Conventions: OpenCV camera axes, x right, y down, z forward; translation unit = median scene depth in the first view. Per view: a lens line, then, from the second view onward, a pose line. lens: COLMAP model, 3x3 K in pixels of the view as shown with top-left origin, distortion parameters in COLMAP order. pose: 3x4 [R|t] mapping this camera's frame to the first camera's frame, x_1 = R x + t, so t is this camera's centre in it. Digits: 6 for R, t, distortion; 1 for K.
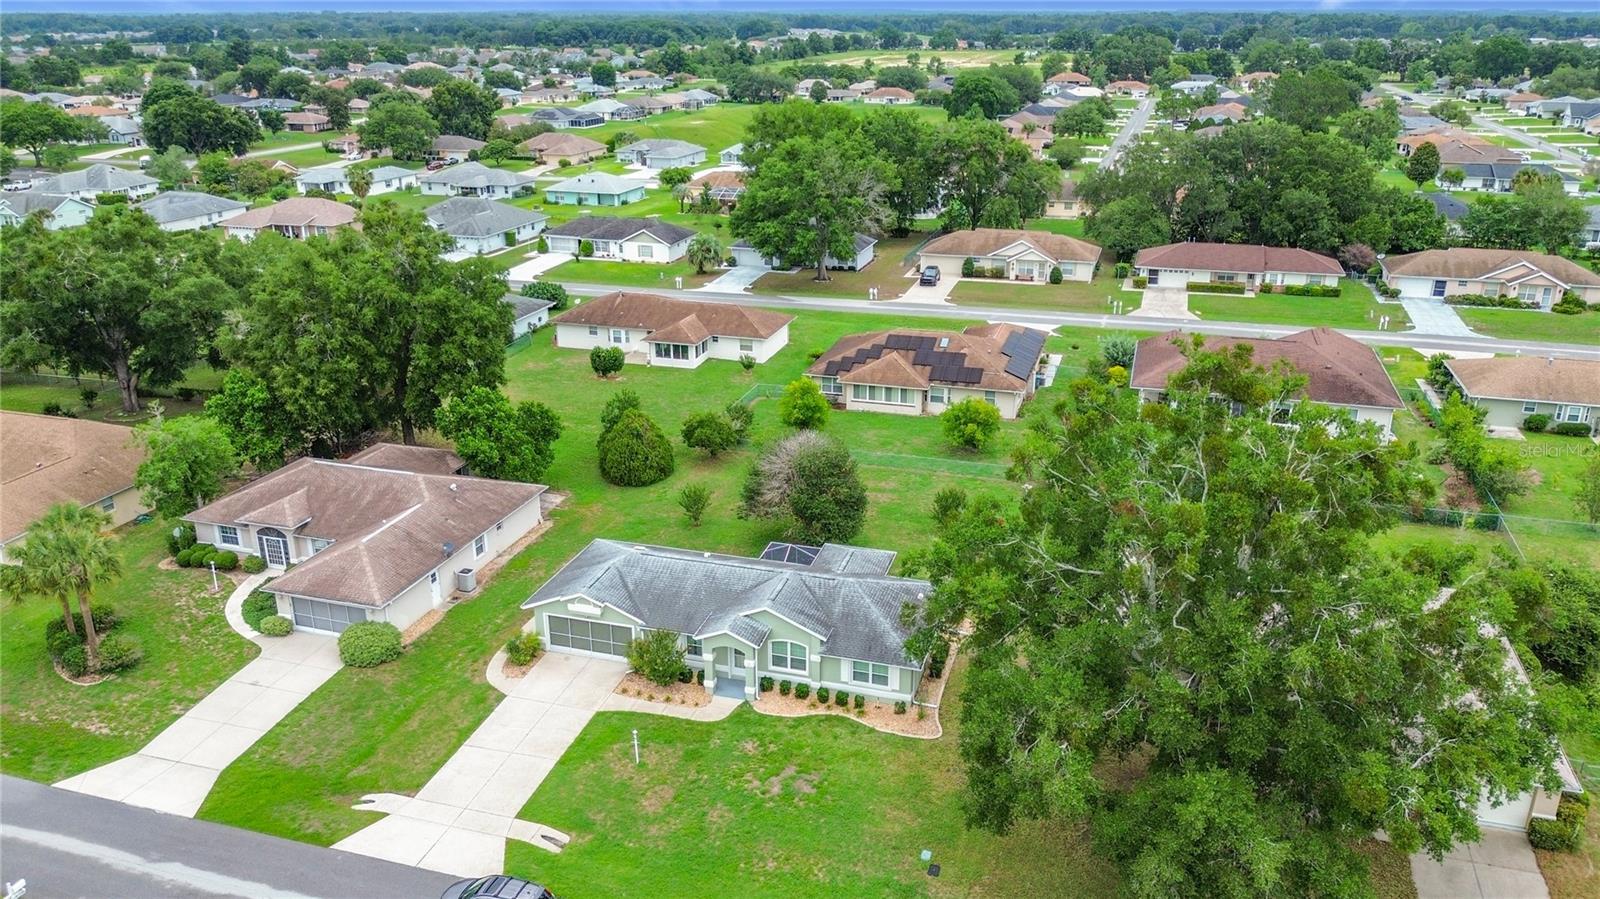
lens RADIAL K [[1185.4, 0, 800.0], [0, 1185.4, 449.5], [0, 0, 1]] dist [0.038160, -0.079210]
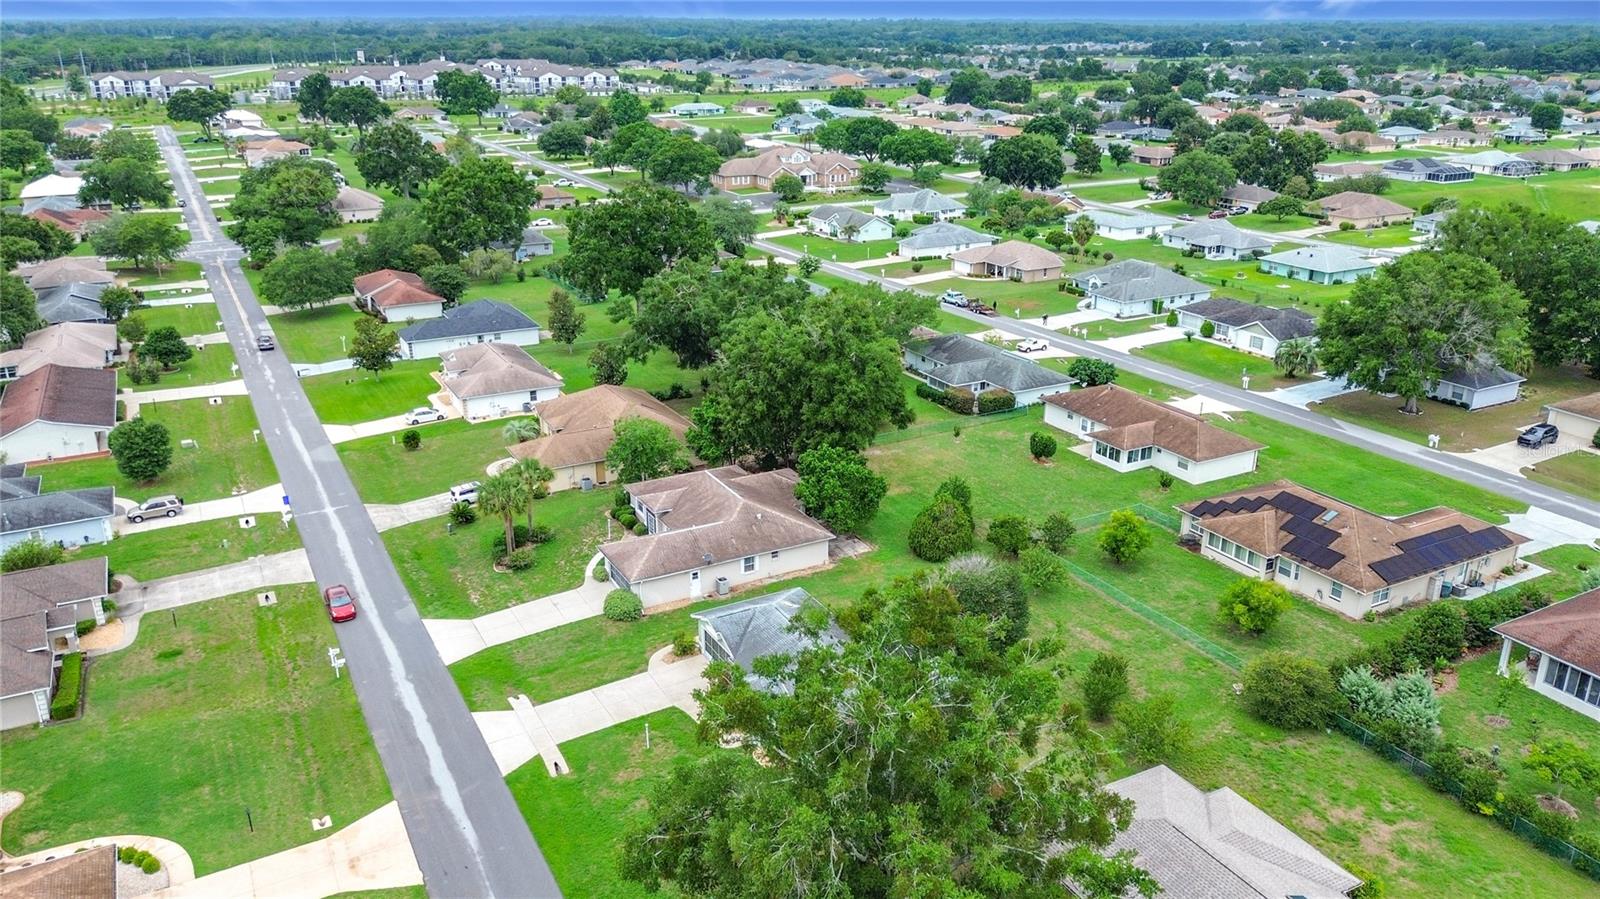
lens RADIAL K [[1169.9, 0, 800.0], [0, 1169.9, 449.5], [0, 0, 1]] dist [0.039584, -0.045151]
pose [[0.713312, 0.242969, -0.657382, 0.516245], [-0.244197, 0.965368, 0.091827, -0.152741], [0.656927, 0.095030, 0.747941, 0.049441]]
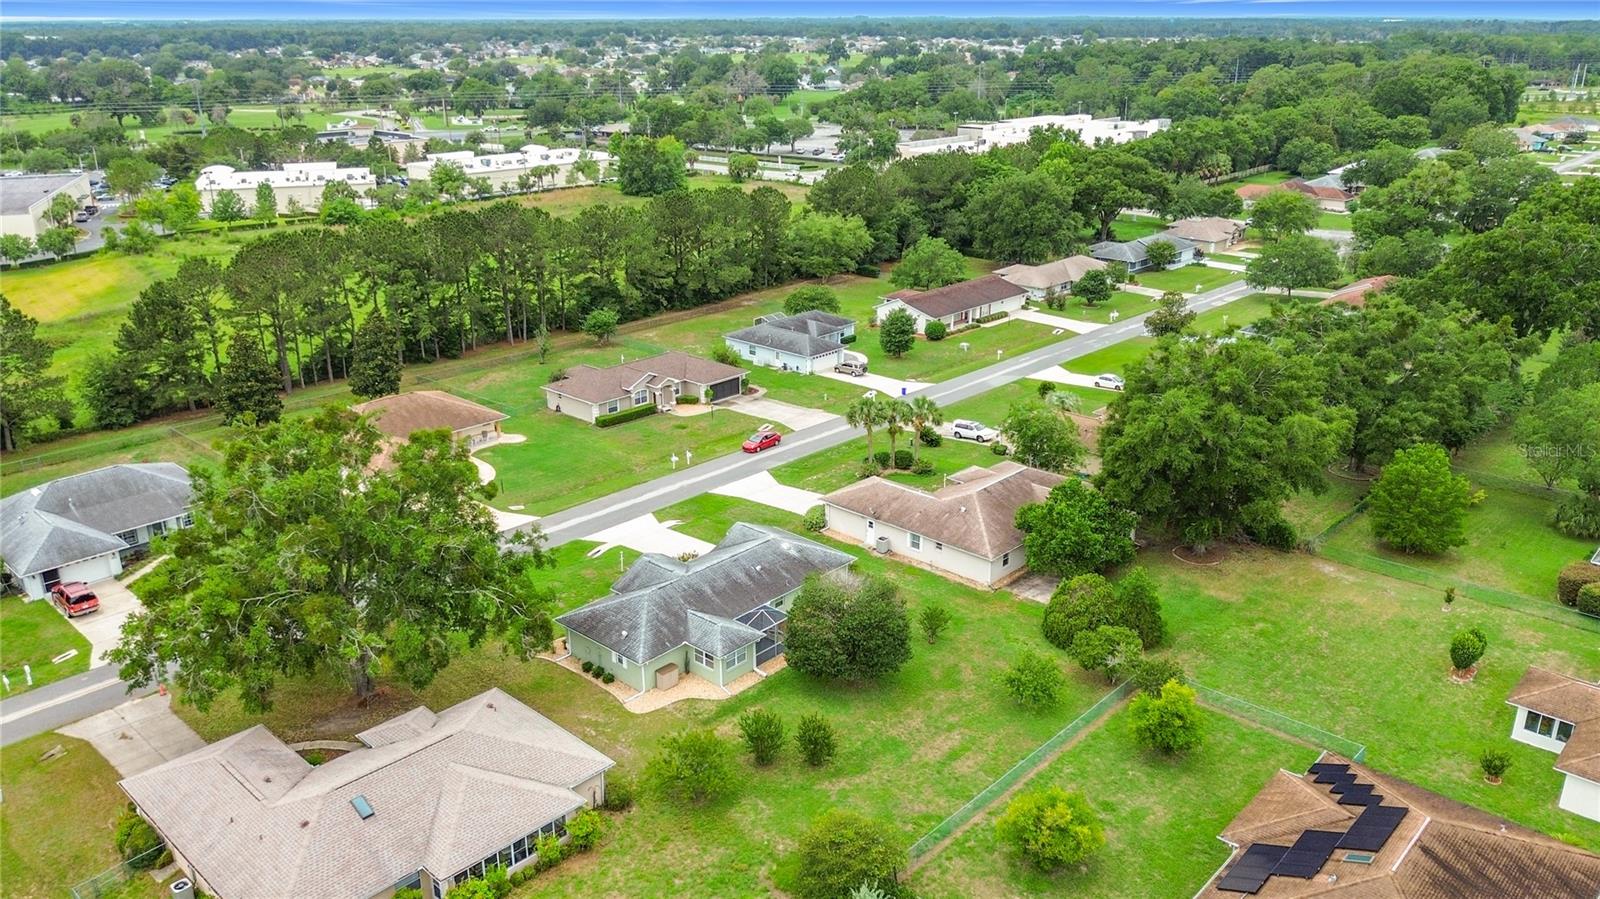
lens RADIAL K [[1191.4, 0, 800.0], [0, 1191.4, 449.5], [0, 0, 1]] dist [0.032081, -0.066980]
pose [[-0.435285, 0.307705, -0.846076, 0.769616], [-0.307928, 0.832214, 0.461086, -0.506207], [0.845995, 0.461234, -0.267500, 1.051566]]
